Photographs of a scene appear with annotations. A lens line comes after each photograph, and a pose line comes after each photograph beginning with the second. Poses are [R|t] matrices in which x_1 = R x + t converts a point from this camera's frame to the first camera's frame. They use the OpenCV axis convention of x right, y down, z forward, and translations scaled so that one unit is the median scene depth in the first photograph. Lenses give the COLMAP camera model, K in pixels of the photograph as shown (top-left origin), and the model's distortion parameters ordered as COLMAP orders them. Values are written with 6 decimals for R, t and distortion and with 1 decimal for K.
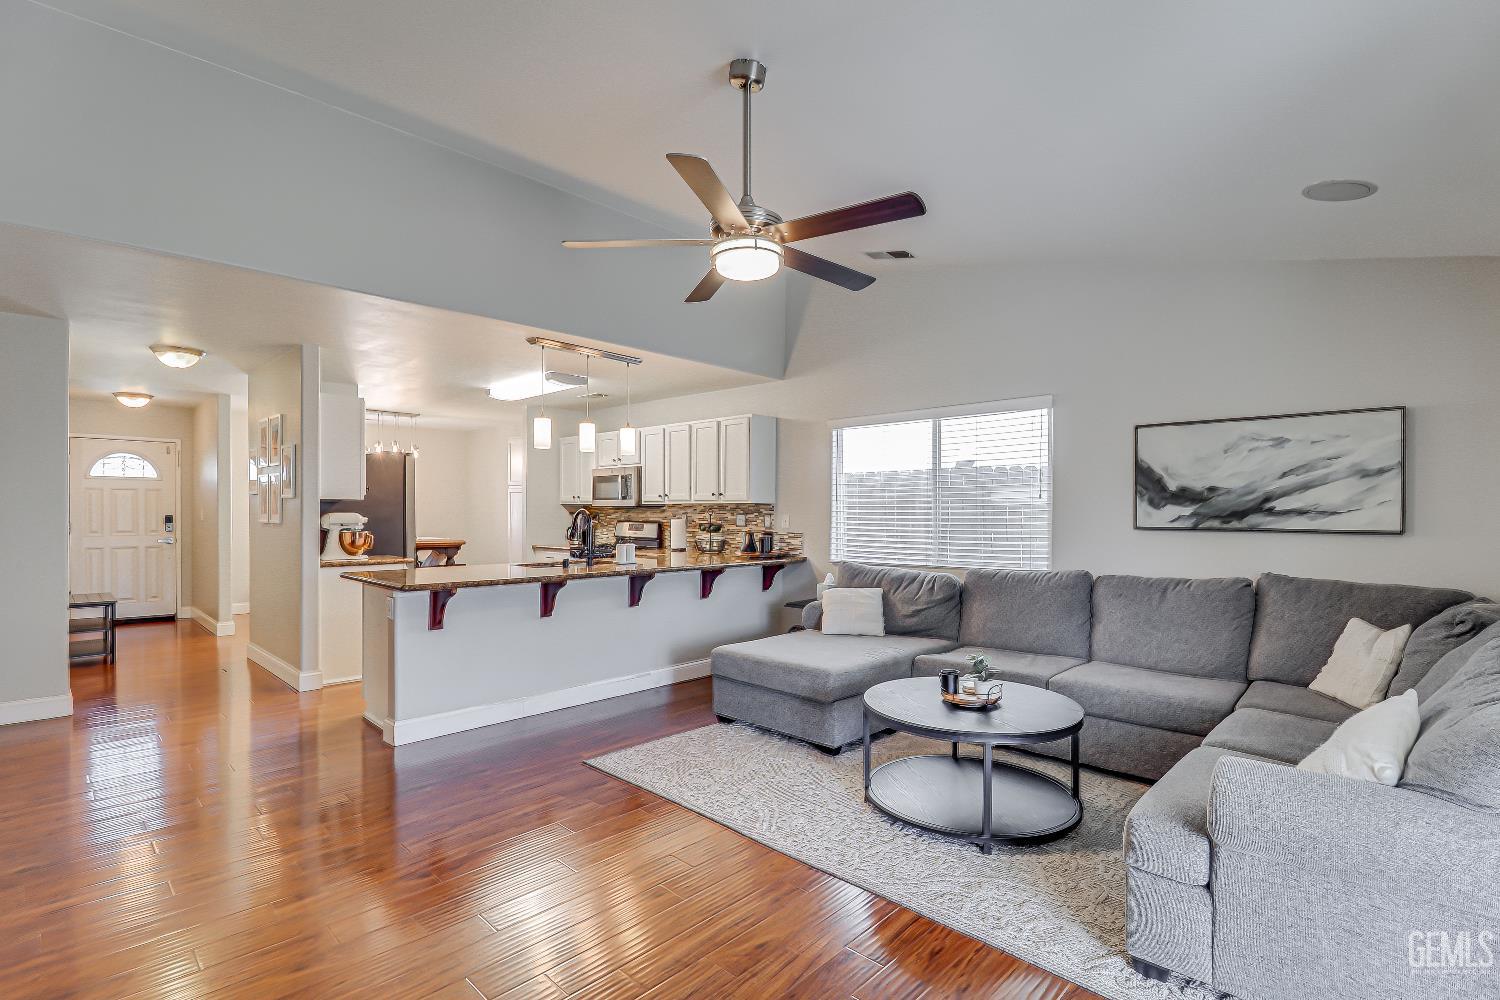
lens RADIAL K [[701.0, 0, 763.0], [0, 701.0, 504.7], [0, 0, 1]] dist [-0.021689, -0.003722]
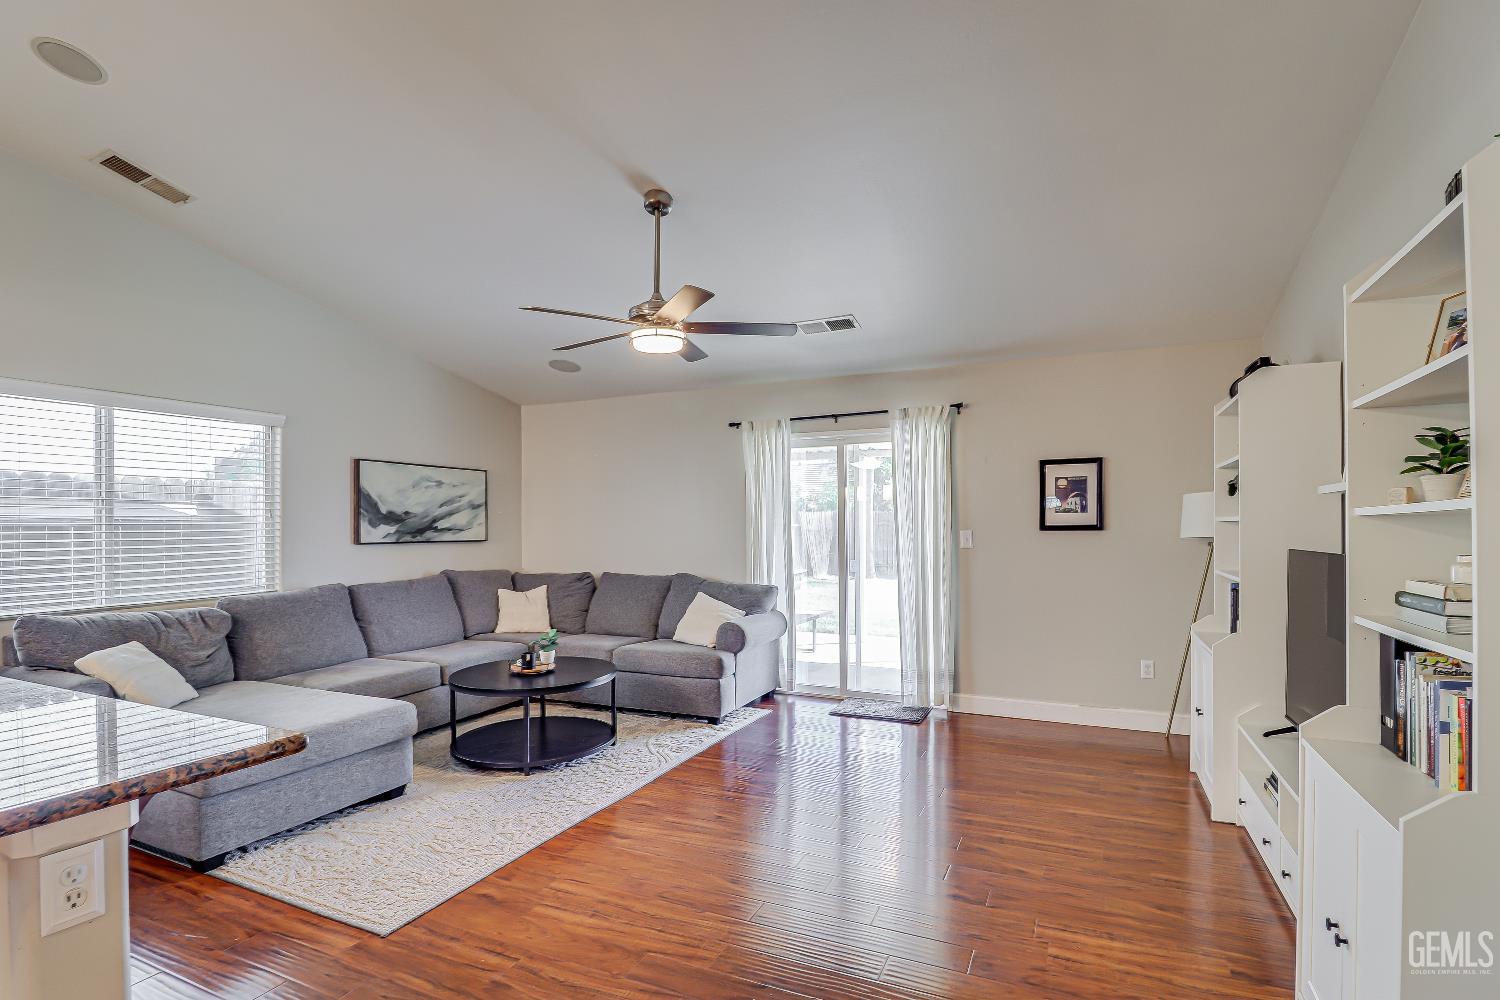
lens RADIAL K [[701.0, 0, 691.8], [0, 701.0, 522.9], [0, 0, 1]] dist [-0.021689, -0.003722]
pose [[-0.244282, 0.000107, 0.969704, -0.829653], [-0.007909, 0.999967, -0.002103, -0.004822], [-0.969672, -0.008183, -0.244273, 0.790160]]
